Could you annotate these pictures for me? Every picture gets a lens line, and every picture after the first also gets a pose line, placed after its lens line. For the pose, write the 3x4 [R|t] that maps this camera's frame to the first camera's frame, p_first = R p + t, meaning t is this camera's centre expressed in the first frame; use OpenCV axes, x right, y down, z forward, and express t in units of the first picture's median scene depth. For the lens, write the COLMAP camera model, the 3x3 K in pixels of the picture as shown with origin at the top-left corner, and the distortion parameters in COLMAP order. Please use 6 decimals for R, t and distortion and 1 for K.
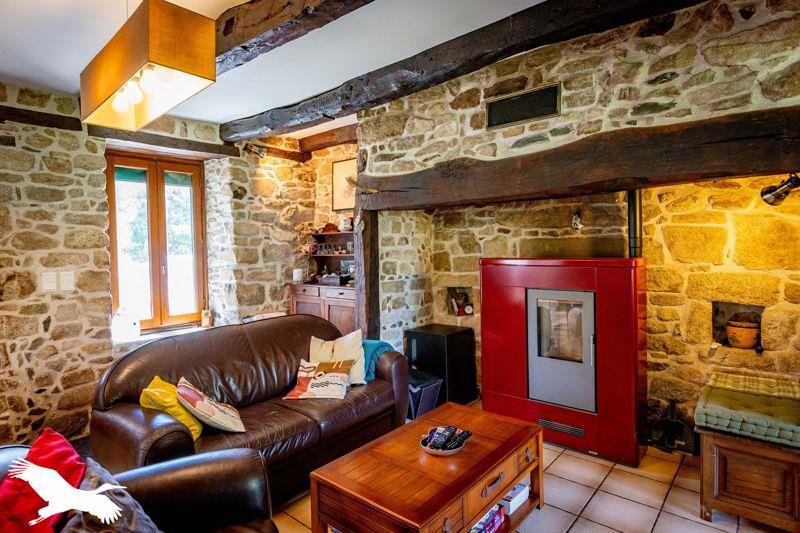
lens RADIAL K [[437.2, 0, 400.4], [0, 437.2, 248.0], [0, 0, 1]] dist [0.000306, -0.000088]
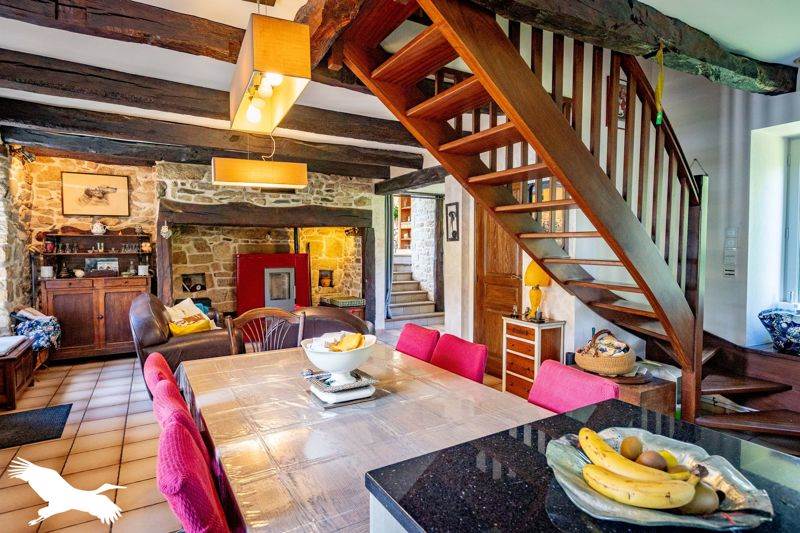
lens RADIAL K [[437.2, 0, 400.4], [0, 437.2, 248.0], [0, 0, 1]] dist [0.000306, -0.000088]
pose [[0.338163, 0.019568, 0.940884, -1.369218], [0.003136, 0.999755, -0.021920, 0.041636], [-0.941082, 0.010363, 0.338019, -0.296326]]
